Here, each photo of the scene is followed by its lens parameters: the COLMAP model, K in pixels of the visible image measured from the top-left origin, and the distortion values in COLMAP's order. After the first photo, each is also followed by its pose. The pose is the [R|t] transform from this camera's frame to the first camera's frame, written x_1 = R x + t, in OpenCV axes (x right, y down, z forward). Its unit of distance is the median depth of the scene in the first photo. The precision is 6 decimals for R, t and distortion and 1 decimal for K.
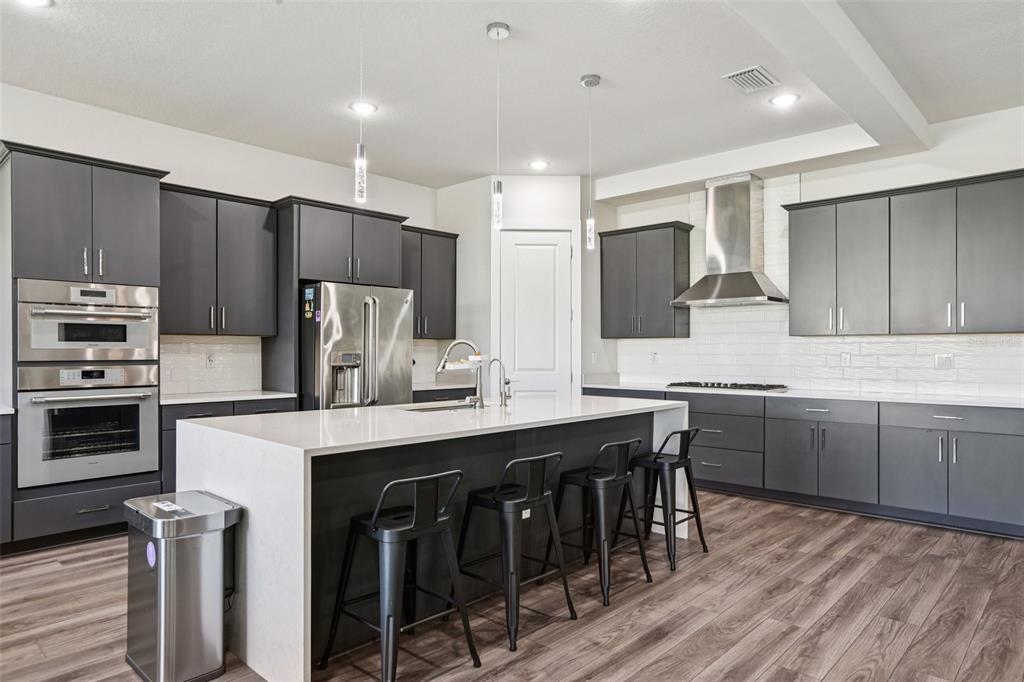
lens RADIAL K [[622.1, 0, 510.9], [0, 622.1, 338.2], [0, 0, 1]] dist [-0.008713, 0.000213]
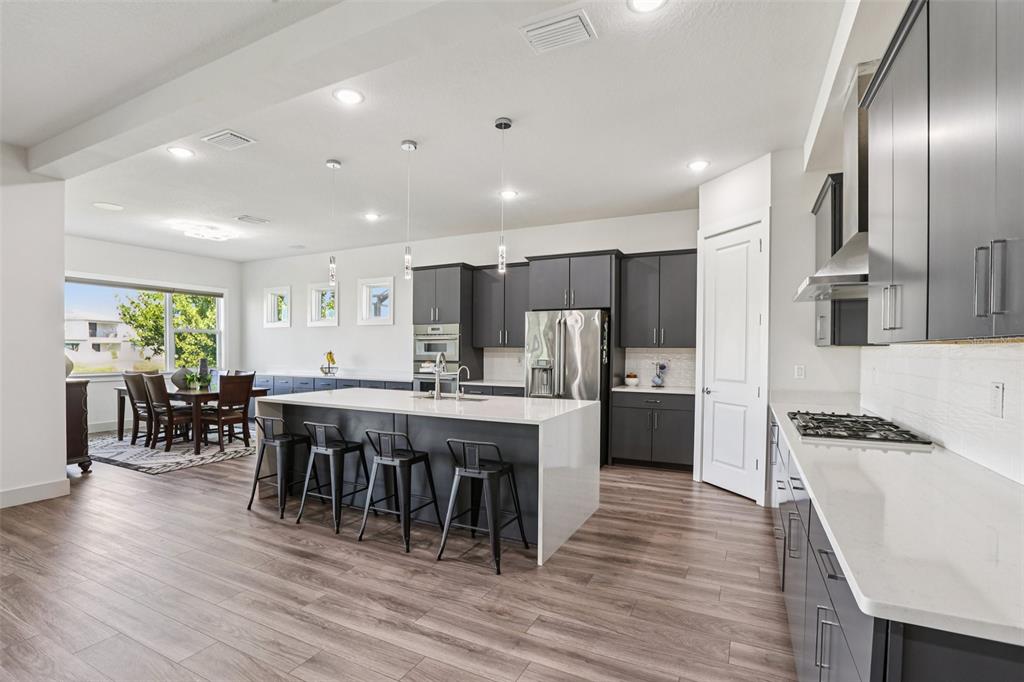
lens RADIAL K [[472.7, 0, 504.2], [0, 472.7, 353.7], [0, 0, 1]] dist [-0.025369, 0.002655]
pose [[0.289764, 0.009186, -0.957054, 1.144142], [0.009868, 0.999872, 0.012585, -0.006863], [0.957047, -0.013091, 0.289637, 0.907410]]
